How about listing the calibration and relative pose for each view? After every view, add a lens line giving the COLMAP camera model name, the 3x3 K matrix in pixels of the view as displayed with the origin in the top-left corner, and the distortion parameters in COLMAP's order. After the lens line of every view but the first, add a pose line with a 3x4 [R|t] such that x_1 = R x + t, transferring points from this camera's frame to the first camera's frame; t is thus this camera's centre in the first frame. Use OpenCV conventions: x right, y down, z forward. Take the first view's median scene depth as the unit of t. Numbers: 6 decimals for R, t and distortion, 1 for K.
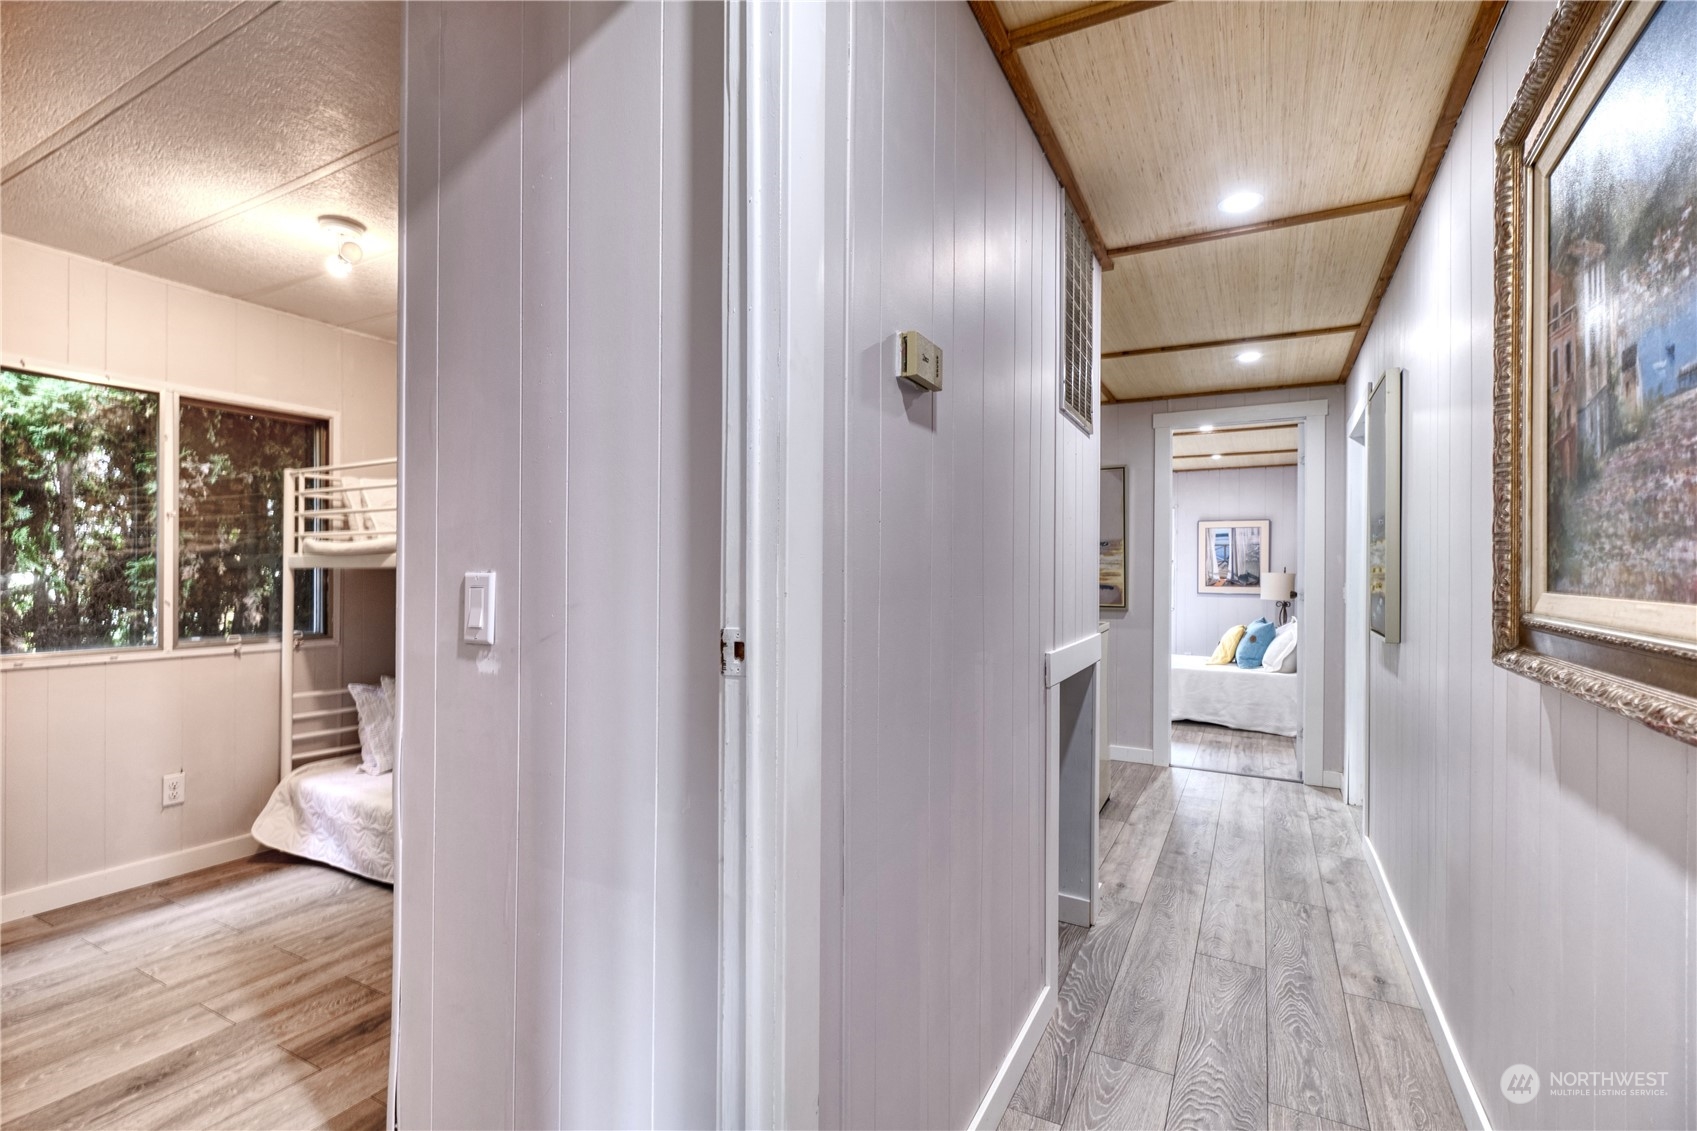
lens RADIAL K [[763.8, 0, 832.5], [0, 763.8, 579.6], [0, 0, 1]] dist [-0.001948, -0.002359]
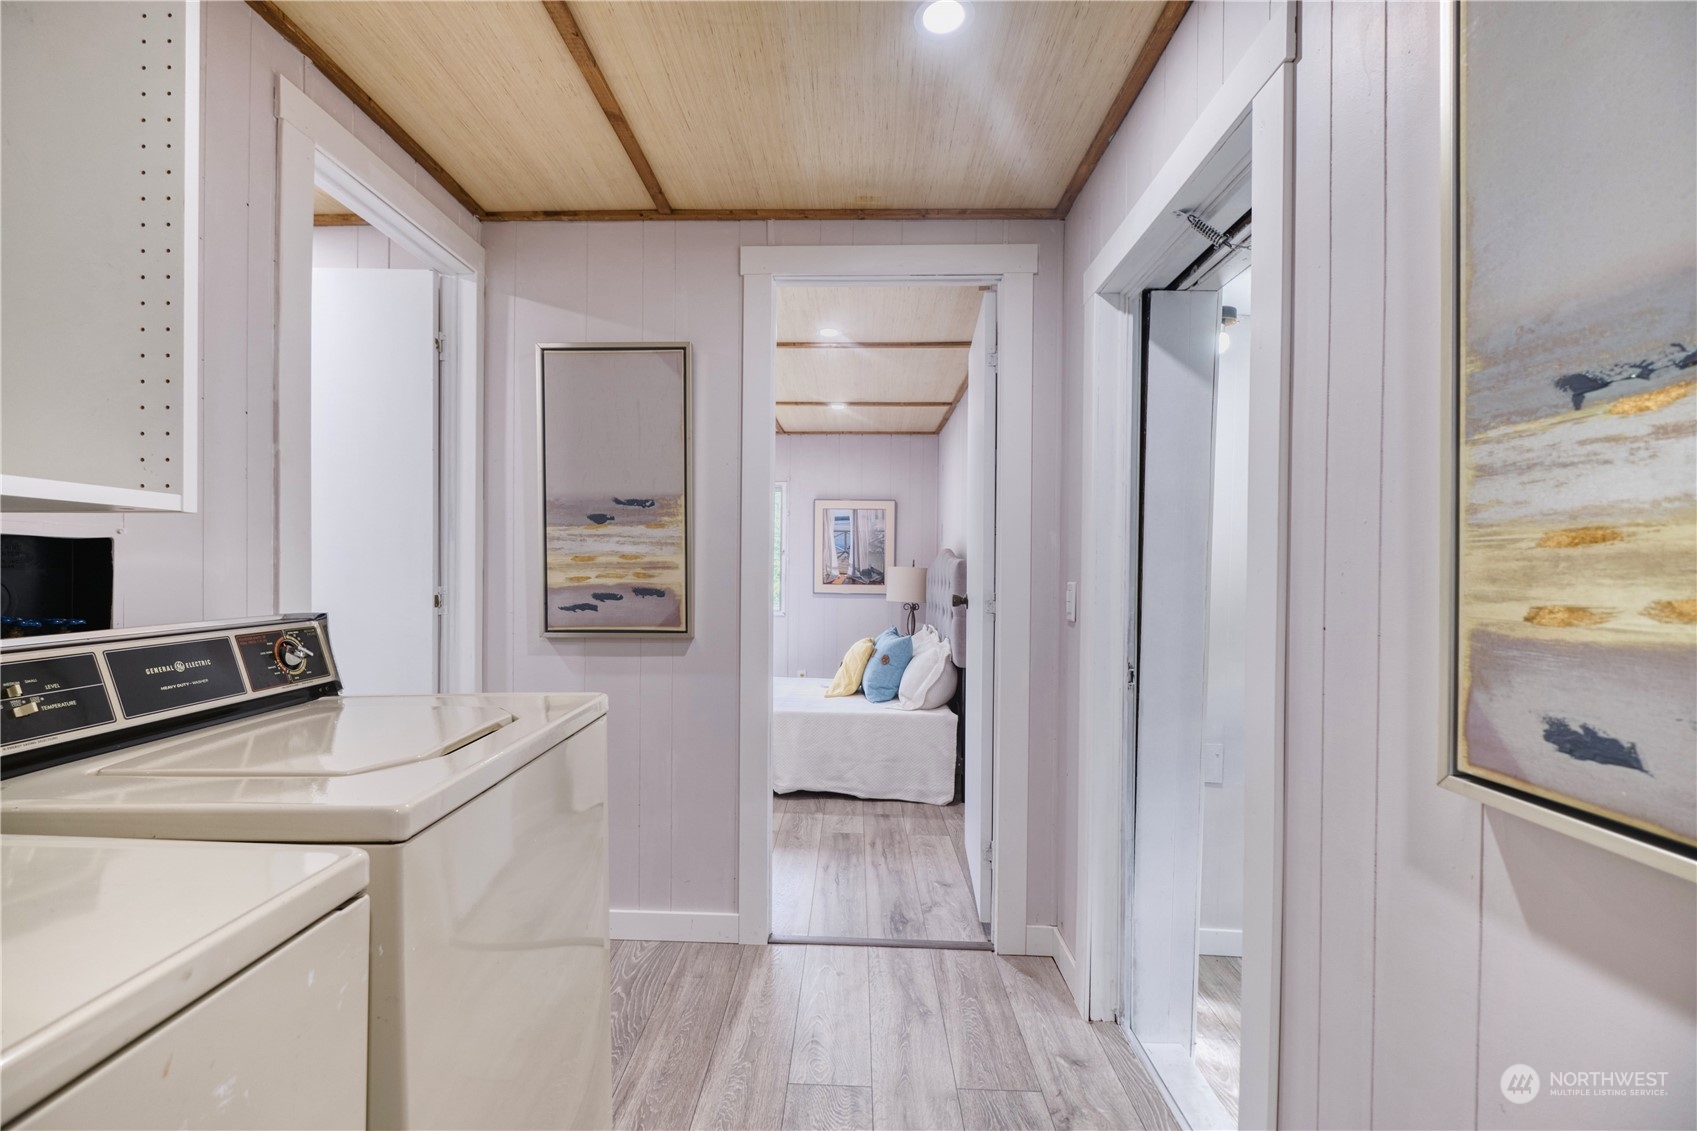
lens RADIAL K [[763.8, 0, 842.1], [0, 763.8, 574.3], [0, 0, 1]] dist [-0.001948, -0.002359]
pose [[0.883117, 0.002406, 0.469146, 0.237129], [-0.002108, 0.999997, -0.001161, -0.001036], [-0.469147, 0.000036, 0.883120, 0.509703]]
